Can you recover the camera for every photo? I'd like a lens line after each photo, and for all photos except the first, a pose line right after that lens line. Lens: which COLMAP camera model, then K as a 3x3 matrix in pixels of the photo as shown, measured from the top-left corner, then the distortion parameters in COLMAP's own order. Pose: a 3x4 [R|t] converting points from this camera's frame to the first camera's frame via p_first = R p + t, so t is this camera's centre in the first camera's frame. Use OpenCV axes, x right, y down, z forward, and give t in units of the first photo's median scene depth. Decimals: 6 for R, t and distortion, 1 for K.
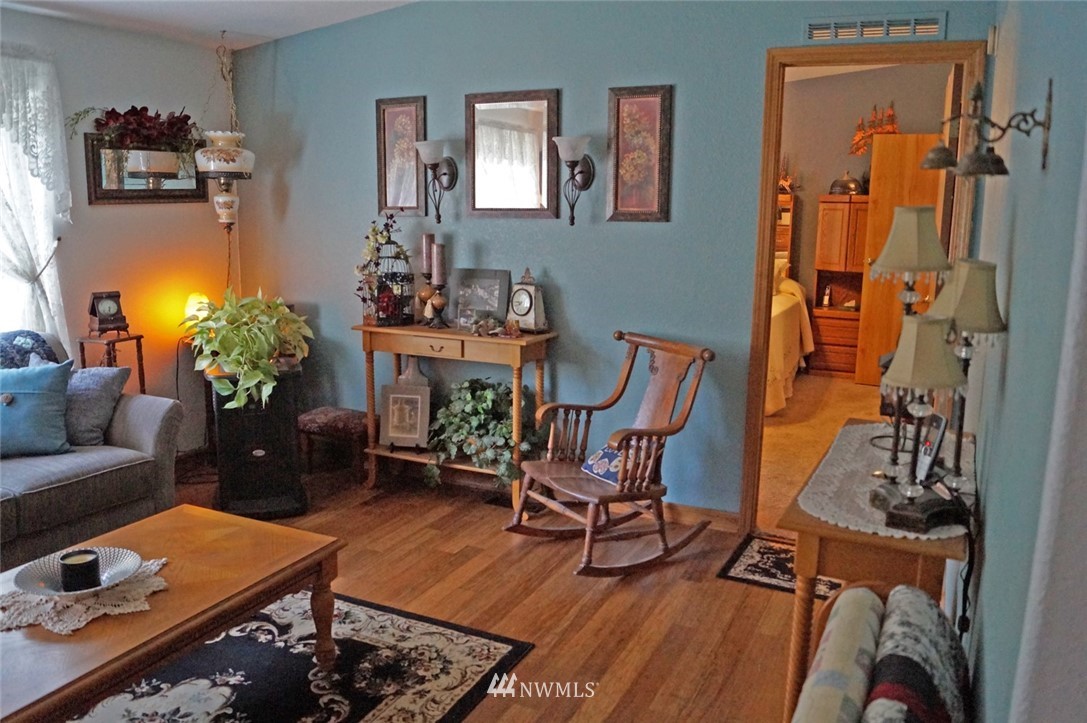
lens RADIAL K [[866.2, 0, 541.6], [0, 866.2, 365.5], [0, 0, 1]] dist [-0.082327, 0.010135]
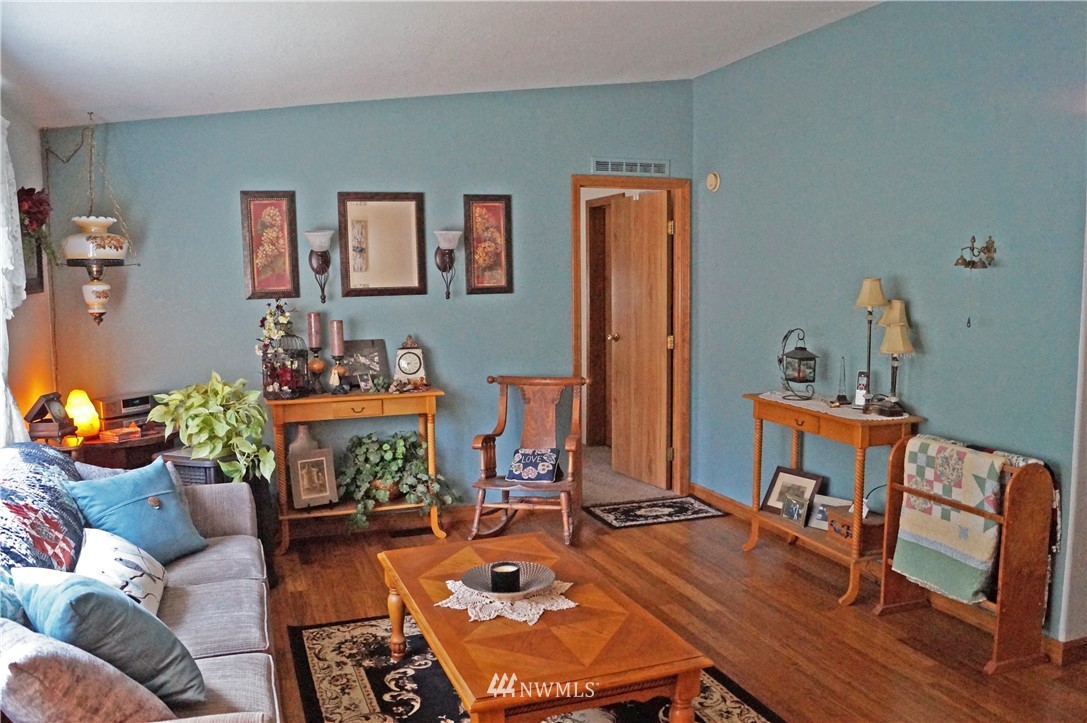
lens RADIAL K [[866.2, 0, 546.7], [0, 866.2, 364.8], [0, 0, 1]] dist [-0.082327, 0.010135]
pose [[0.693640, -0.096630, 0.713811, -0.828677], [0.153927, 0.987955, -0.015836, -0.023772], [-0.703683, 0.120860, 0.700159, 0.010542]]
